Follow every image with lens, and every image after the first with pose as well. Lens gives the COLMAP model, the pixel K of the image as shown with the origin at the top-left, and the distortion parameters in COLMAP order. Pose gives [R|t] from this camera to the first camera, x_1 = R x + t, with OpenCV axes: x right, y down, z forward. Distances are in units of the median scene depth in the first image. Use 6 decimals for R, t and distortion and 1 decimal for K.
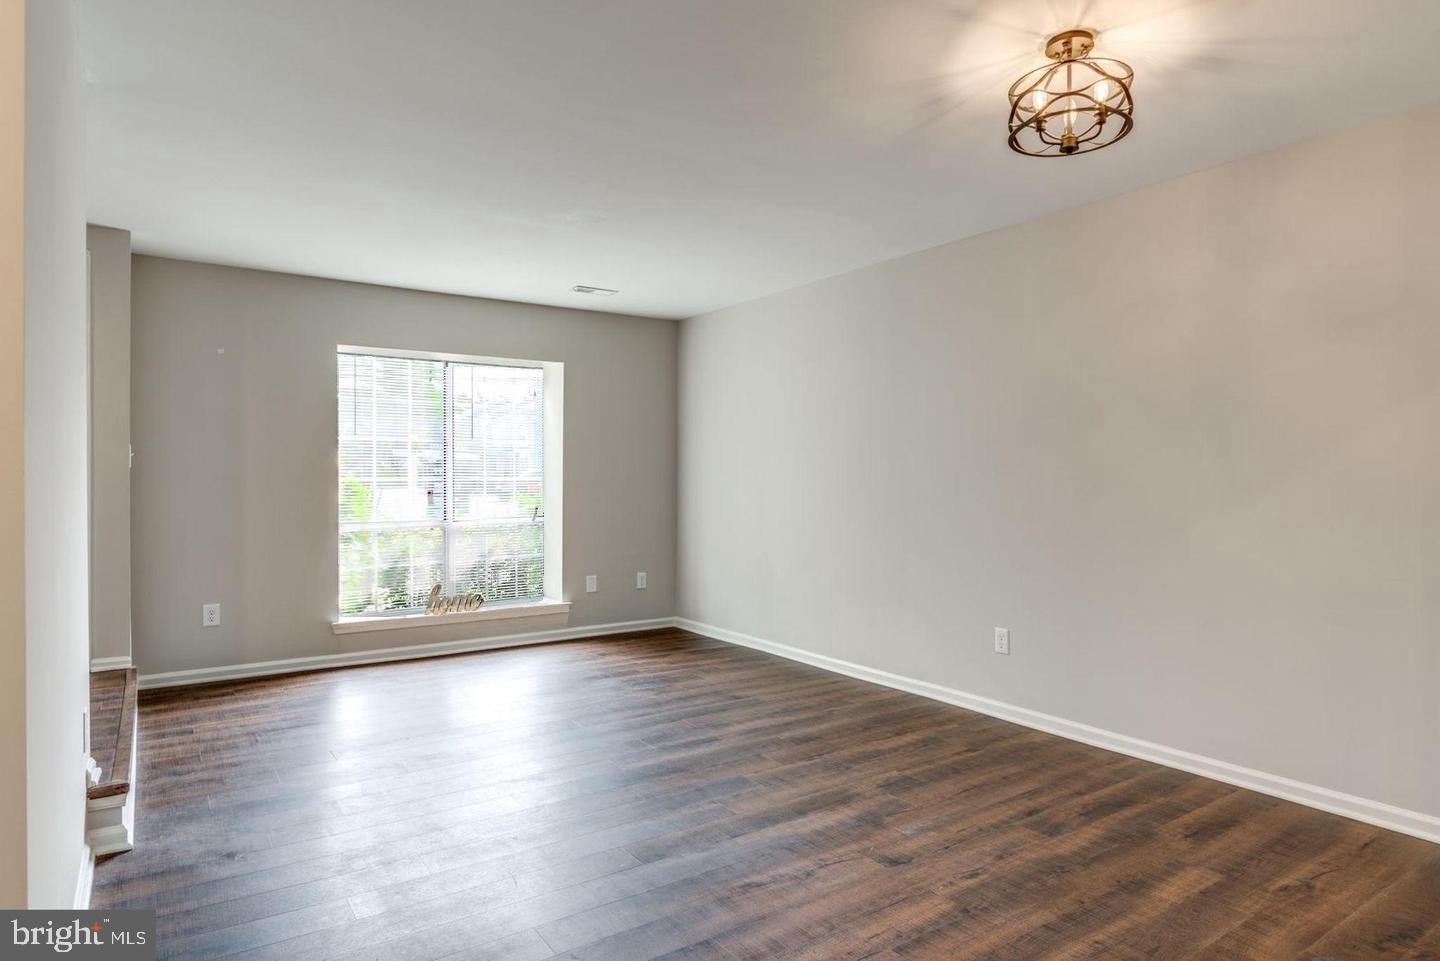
lens RADIAL K [[799.9, 0, 720.2], [0, 799.9, 483.0], [0, 0, 1]] dist [-0.002029, -0.000141]
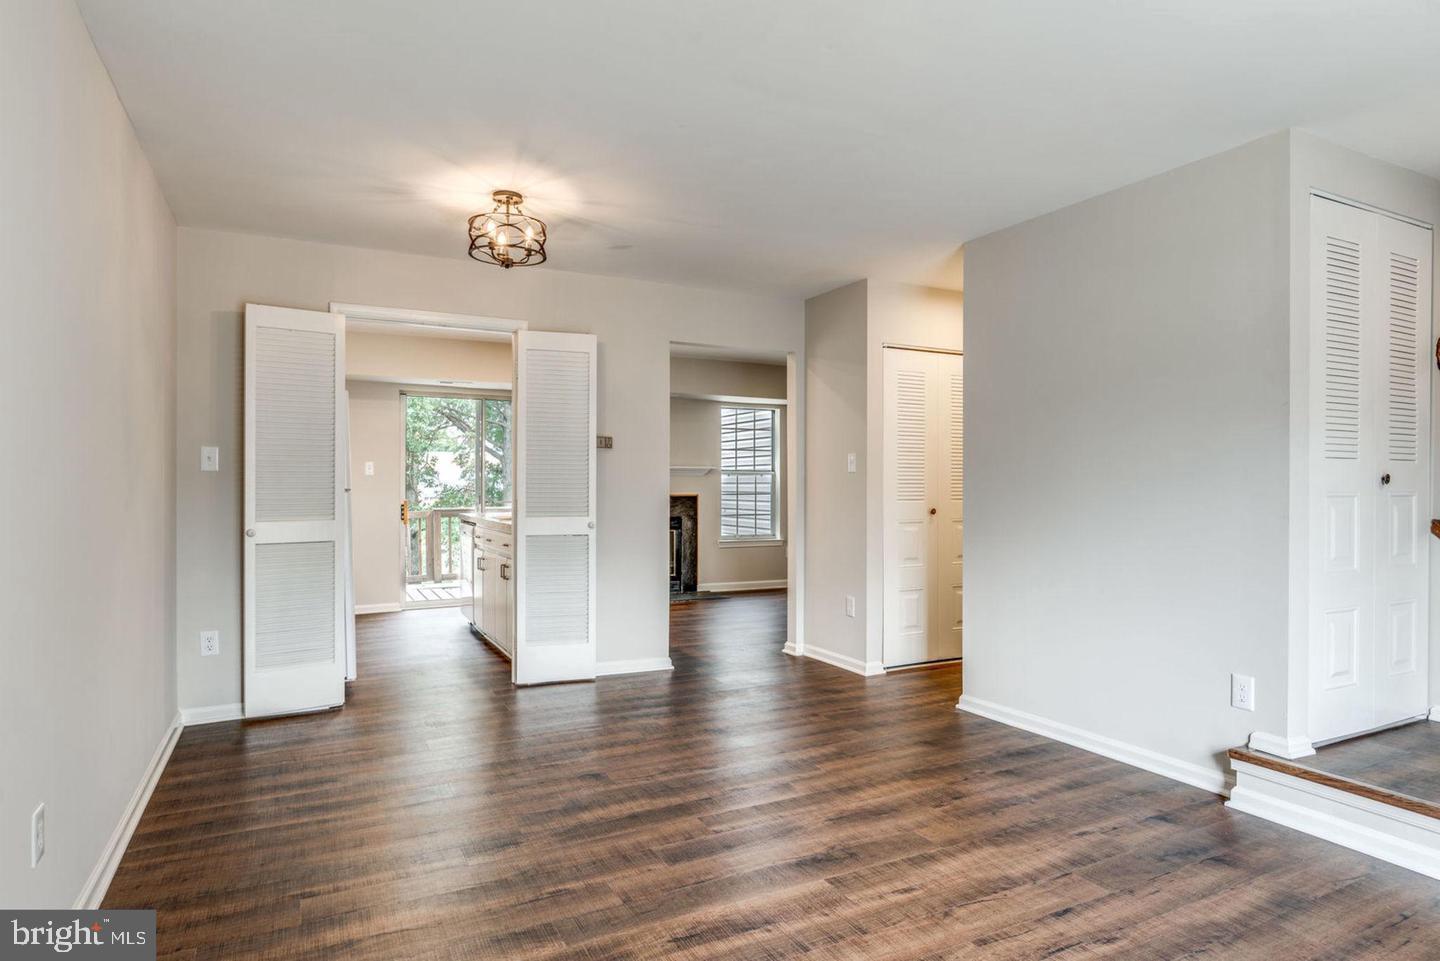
lens RADIAL K [[799.9, 0, 715.7], [0, 799.9, 480.6], [0, 0, 1]] dist [-0.002029, -0.000141]
pose [[-0.990086, -0.007402, 0.140270, -0.133445], [-0.006748, 0.999964, 0.005133, -0.017466], [-0.140303, 0.004136, -0.990100, 1.893239]]
